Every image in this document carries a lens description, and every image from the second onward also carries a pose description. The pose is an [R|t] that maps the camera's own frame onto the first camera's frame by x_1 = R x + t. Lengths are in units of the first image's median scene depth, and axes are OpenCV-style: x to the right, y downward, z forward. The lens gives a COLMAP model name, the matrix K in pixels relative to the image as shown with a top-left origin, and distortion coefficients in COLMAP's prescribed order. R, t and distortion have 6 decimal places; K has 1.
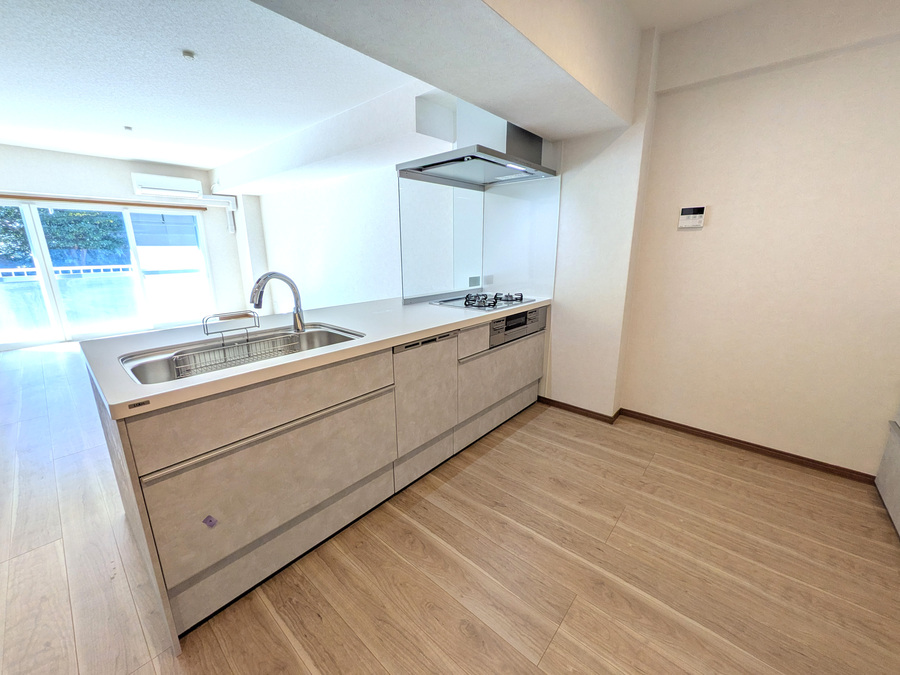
lens RADIAL K [[355.8, 0, 453.1], [0, 355.8, 339.7], [0, 0, 1]] dist [-0.003006, 0.000713]
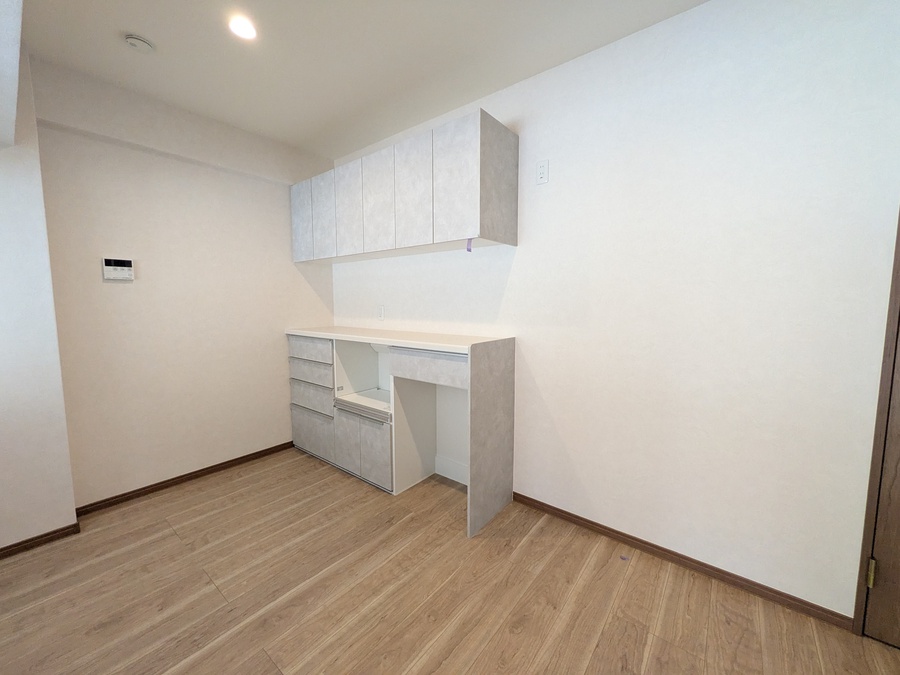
lens RADIAL K [[355.8, 0, 455.0], [0, 355.8, 342.1], [0, 0, 1]] dist [-0.003006, 0.000713]
pose [[-0.044532, -0.112051, 0.992704, -0.458377], [0.251723, 0.960369, 0.119694, -0.056599], [-0.966774, 0.255217, -0.014562, 0.250773]]
